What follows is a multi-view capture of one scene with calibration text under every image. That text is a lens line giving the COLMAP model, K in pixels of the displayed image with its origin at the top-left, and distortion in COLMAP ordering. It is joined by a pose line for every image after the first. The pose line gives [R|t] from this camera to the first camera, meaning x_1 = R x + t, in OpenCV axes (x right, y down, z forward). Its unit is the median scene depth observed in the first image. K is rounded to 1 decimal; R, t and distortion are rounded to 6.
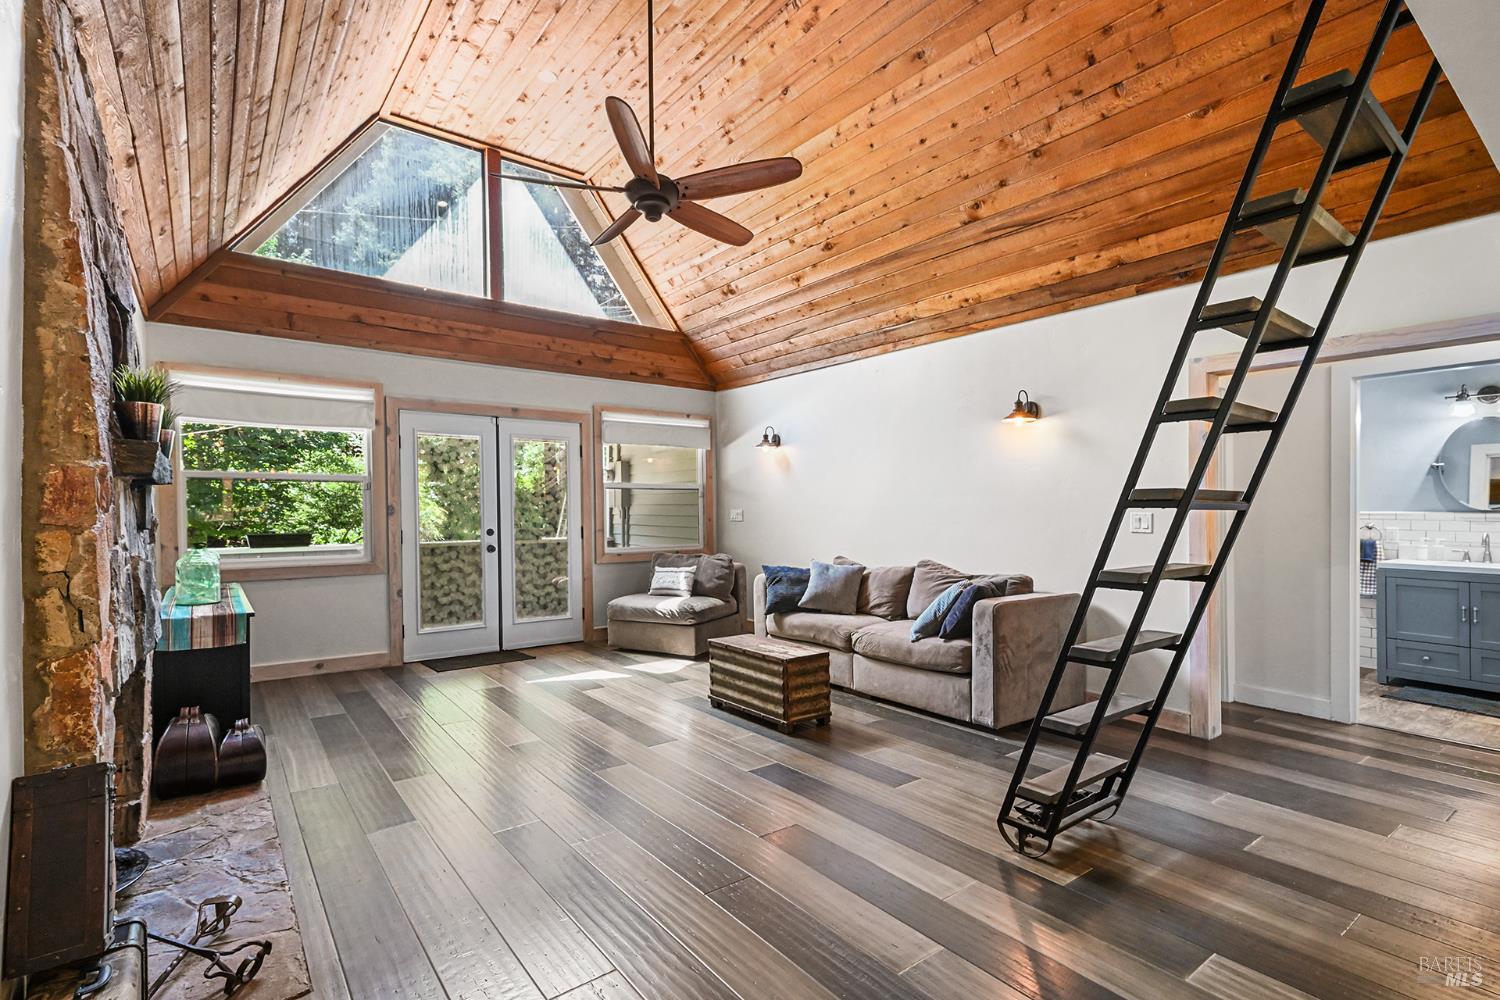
lens RADIAL K [[703.0, 0, 764.3], [0, 703.0, 520.1], [0, 0, 1]] dist [-0.001229, 0.000264]
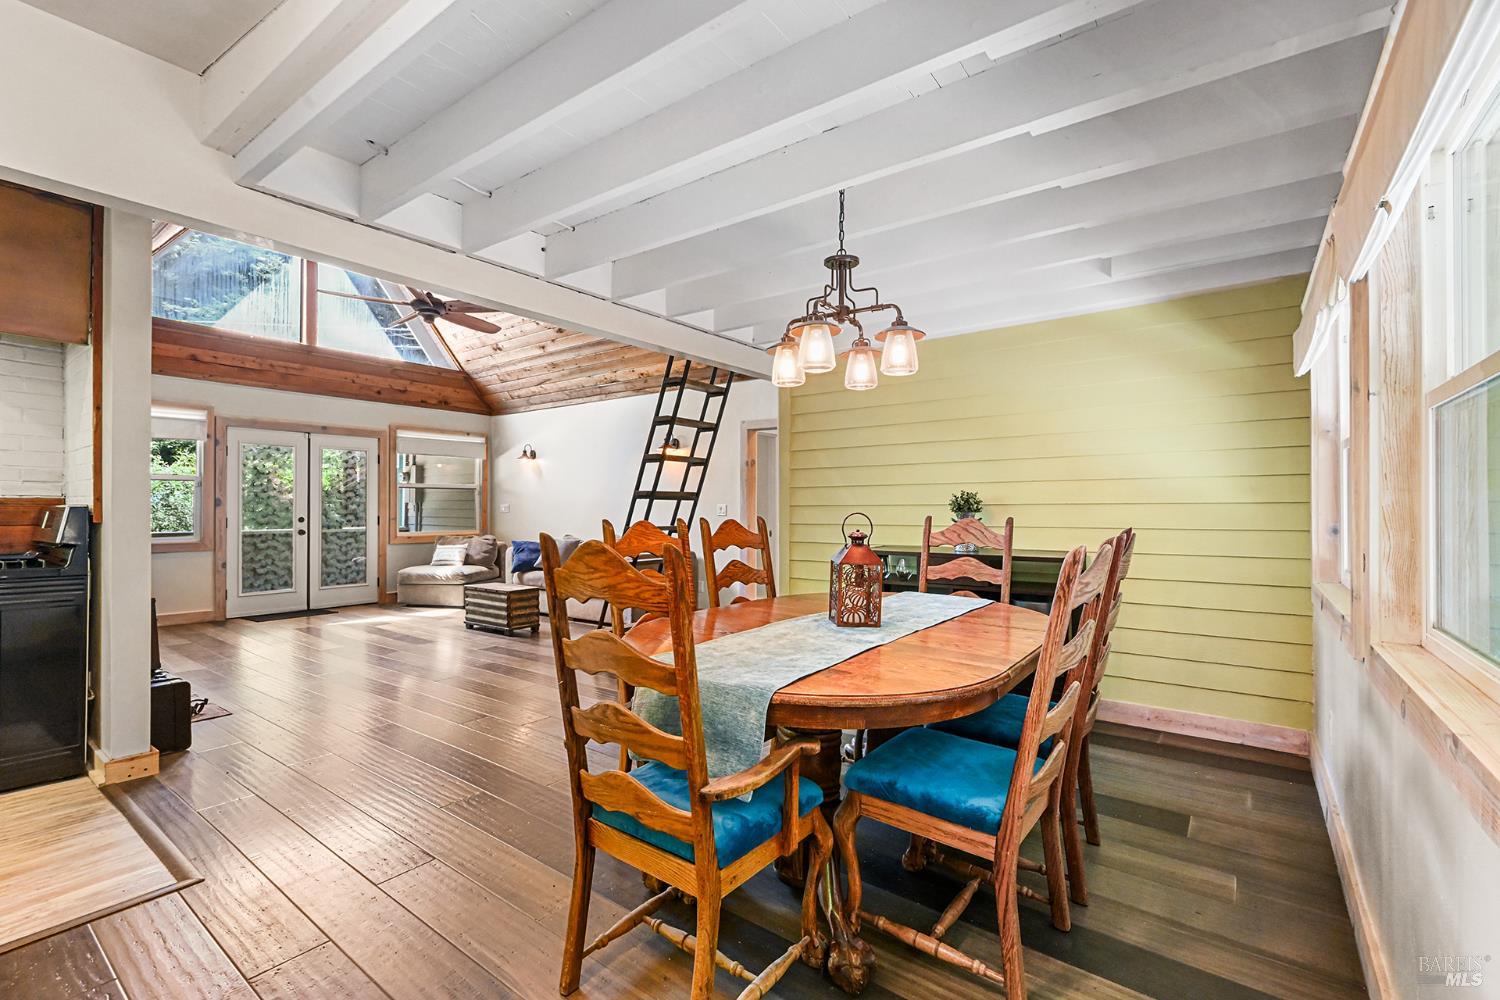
lens RADIAL K [[661.7, 0, 757.0], [0, 661.7, 497.2], [0, 0, 1]] dist [-0.013133, 0.000154]
pose [[0.966622, 0.008356, 0.256072, 0.121325], [0.000506, 0.999404, -0.034521, 0.018359], [-0.256207, 0.033498, 0.966041, -0.414643]]
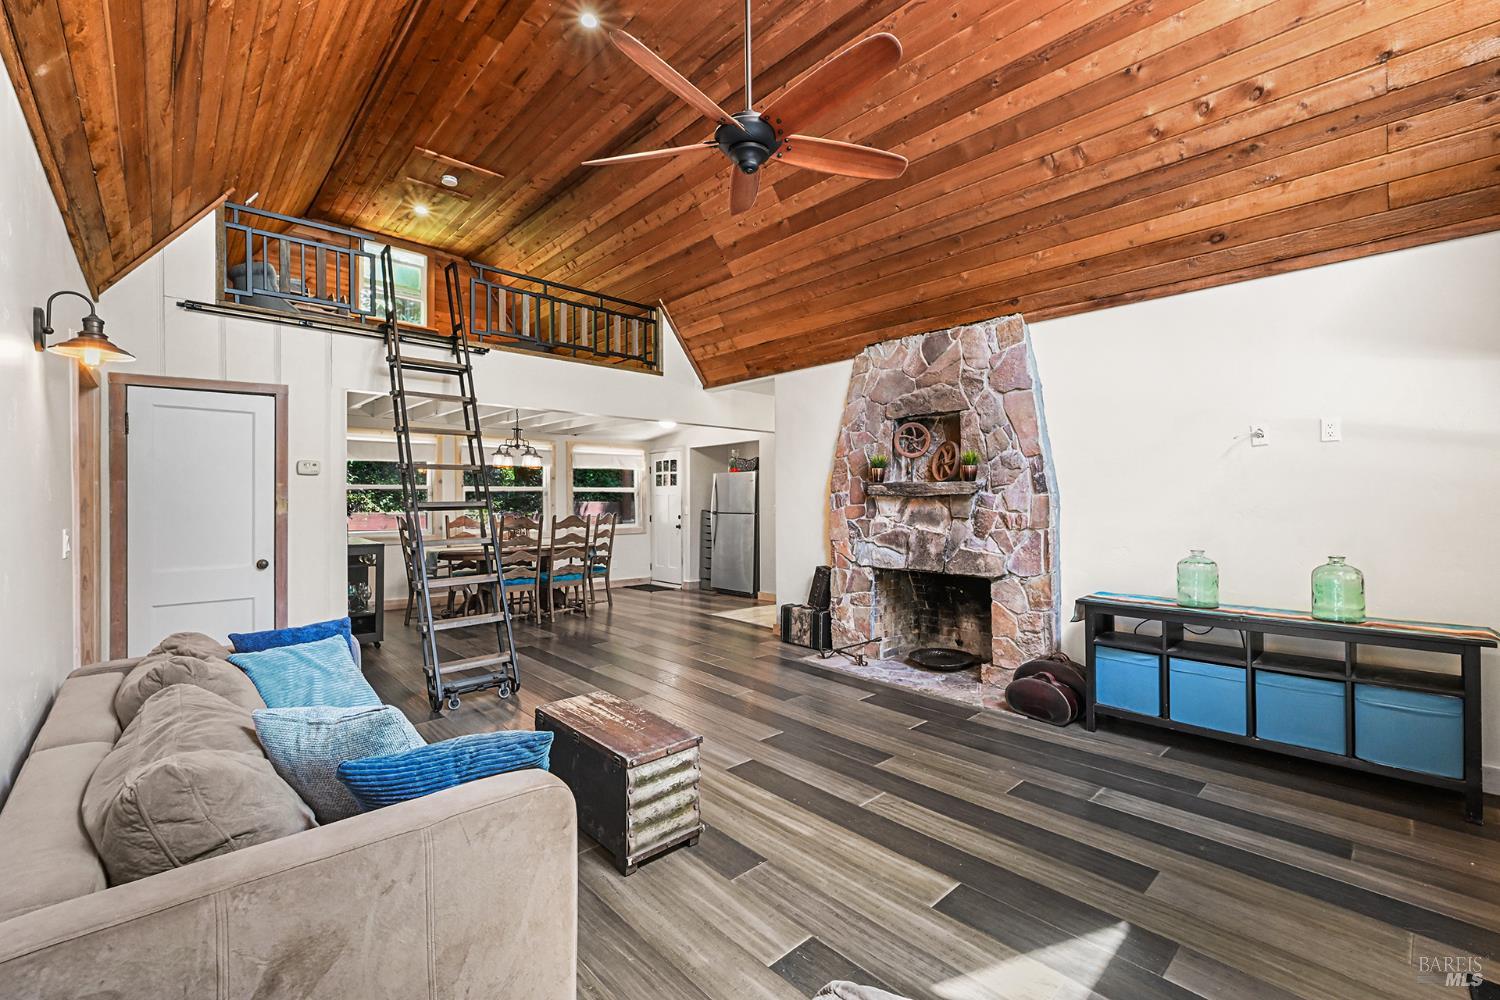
lens RADIAL K [[638.8, 0, 750.5], [0, 638.8, 497.4], [0, 0, 1]] dist [-0.001272, -0.000033]
pose [[-0.996745, 0.008874, -0.080125, -0.063562], [0.007227, 0.999757, 0.020822, -0.036459], [0.080291, 0.020175, -0.996567, 1.151251]]
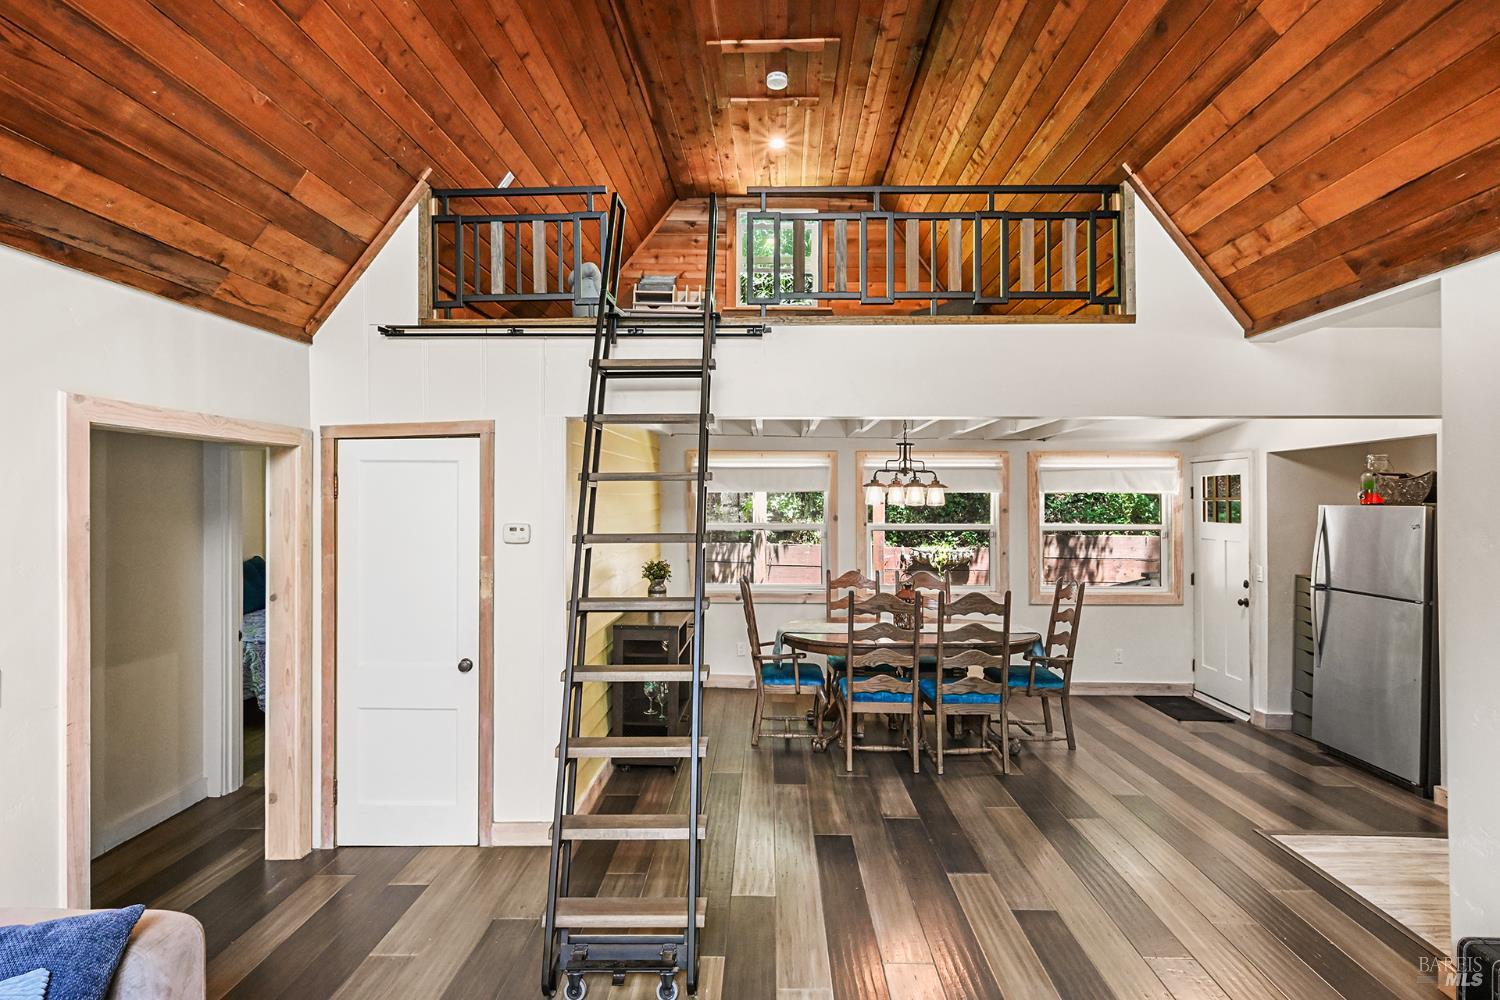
lens RADIAL K [[760.3, 0, 749.0], [0, 760.3, 493.6], [0, 0, 1]] dist [-0.000193, 0.000038]
pose [[-0.762620, 0.010004, 0.646770, -0.162033], [0.017628, 0.999830, 0.005320, -0.090932], [-0.646607, 0.015459, -0.762667, 0.733194]]
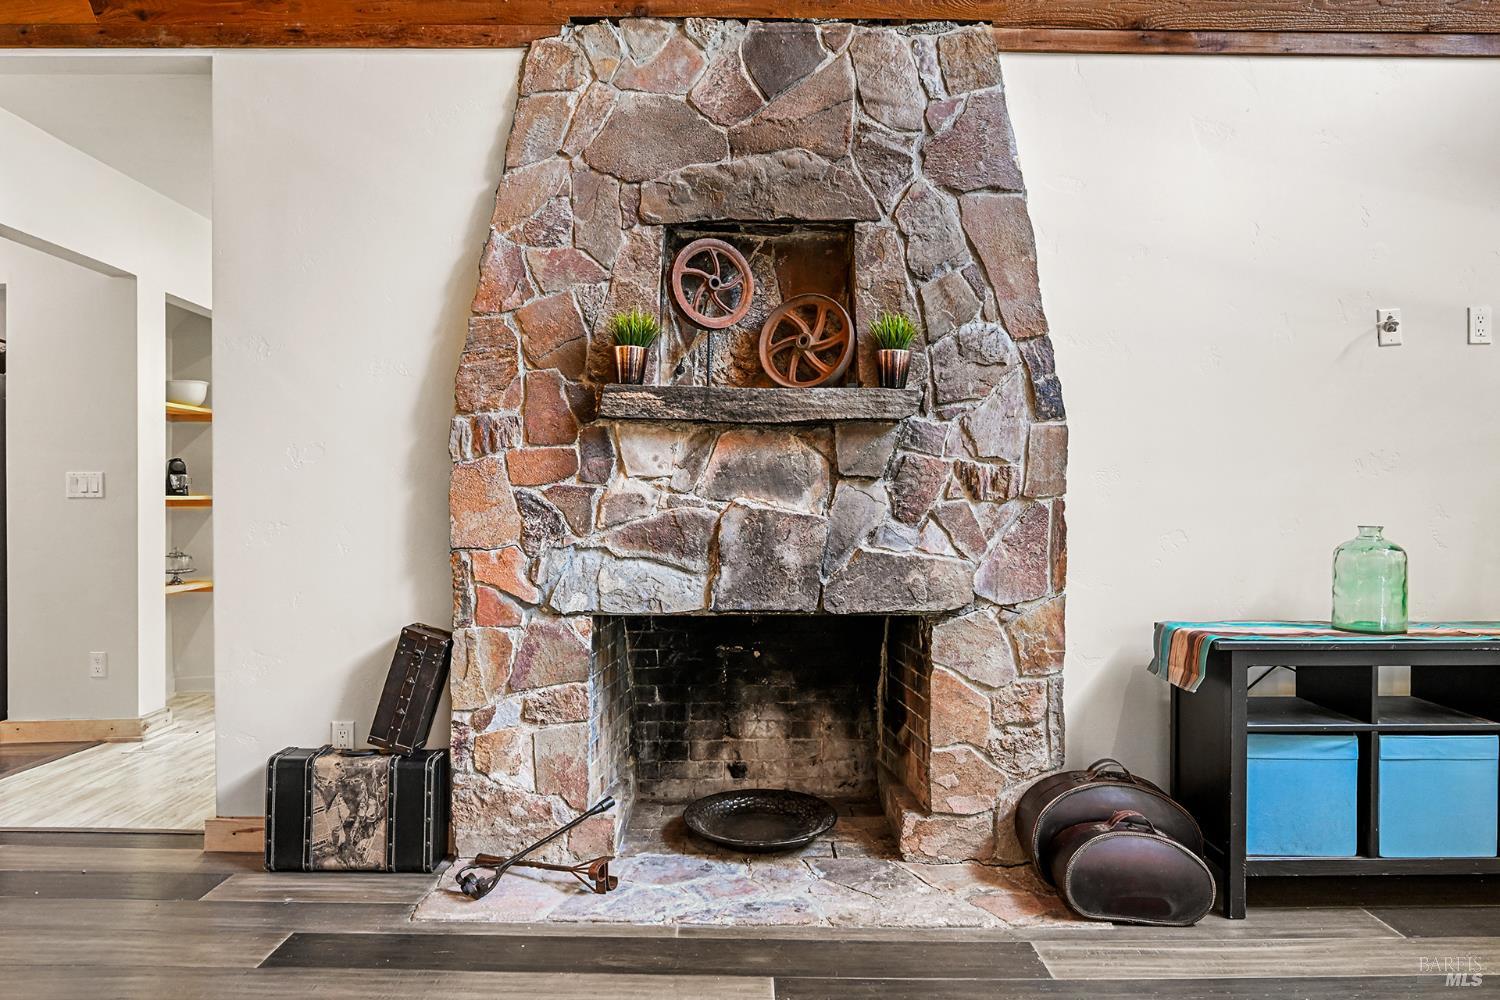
lens RADIAL K [[981.2, 0, 750.0], [0, 981.2, 504.8], [0, 0, 1]] dist [-0.002806, -0.000303]
pose [[-0.614524, 0.007856, -0.788859, 0.044156], [-0.015253, 0.999645, 0.021836, 0.009140], [0.788751, 0.025451, -0.614186, 0.674092]]
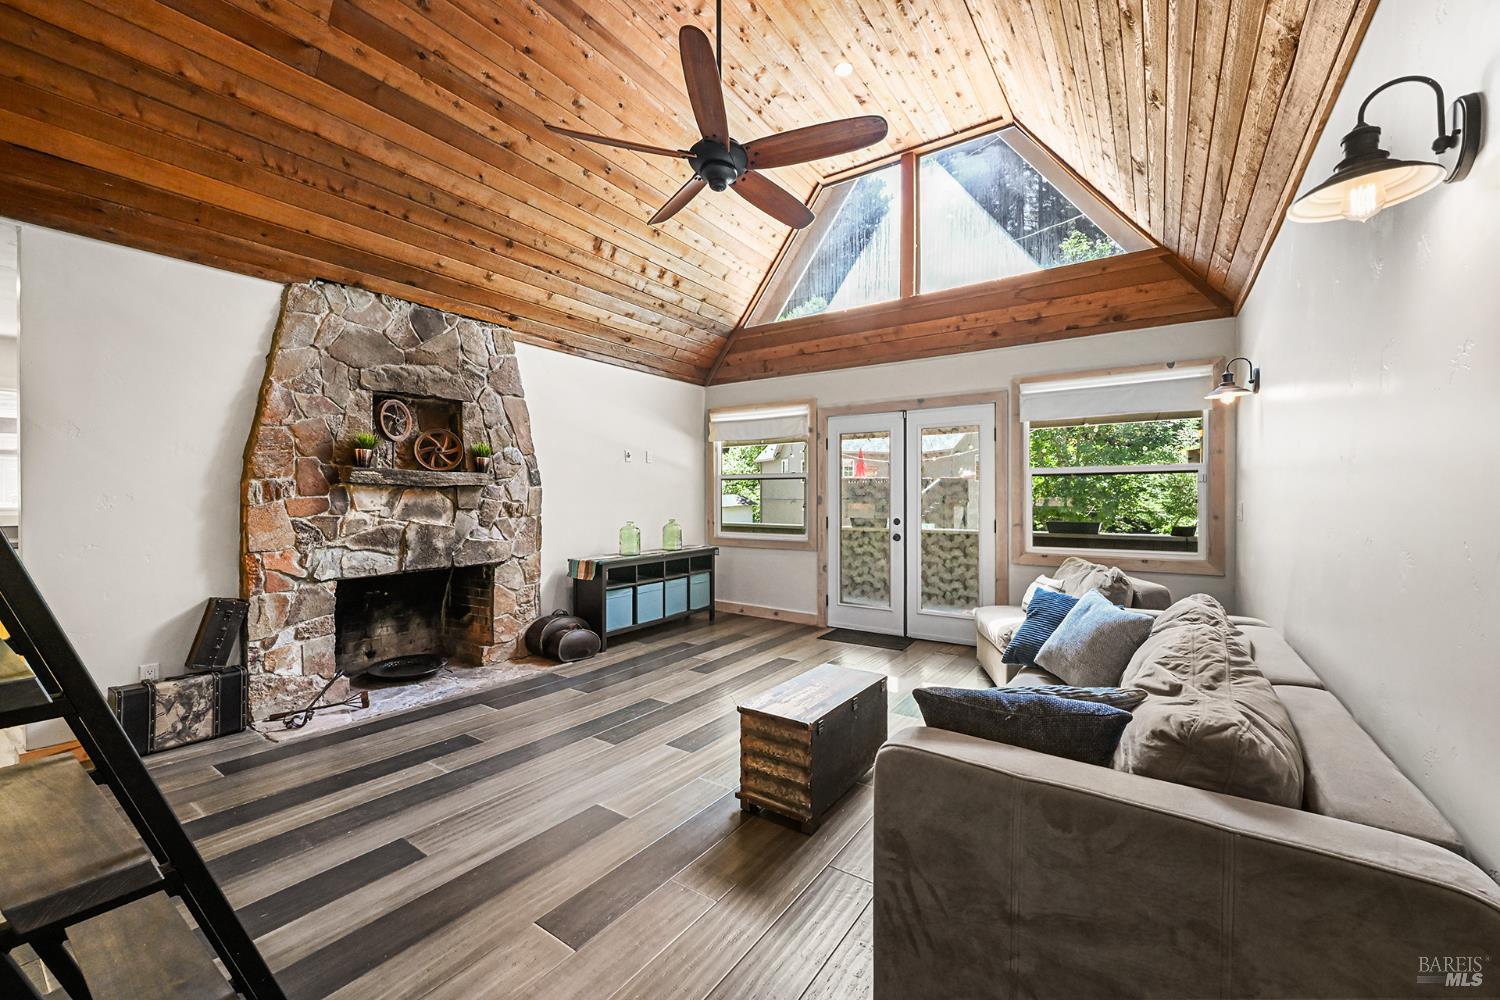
lens RADIAL K [[588.8, 0, 750.2], [0, 588.8, 499.4], [0, 0, 1]] dist [0.000220, 0.000052]
pose [[0.286162, 0.007357, -0.958153, 0.390435], [-0.018328, 0.999830, 0.002204, -0.013765], [0.958006, 0.016930, 0.286248, 0.540501]]
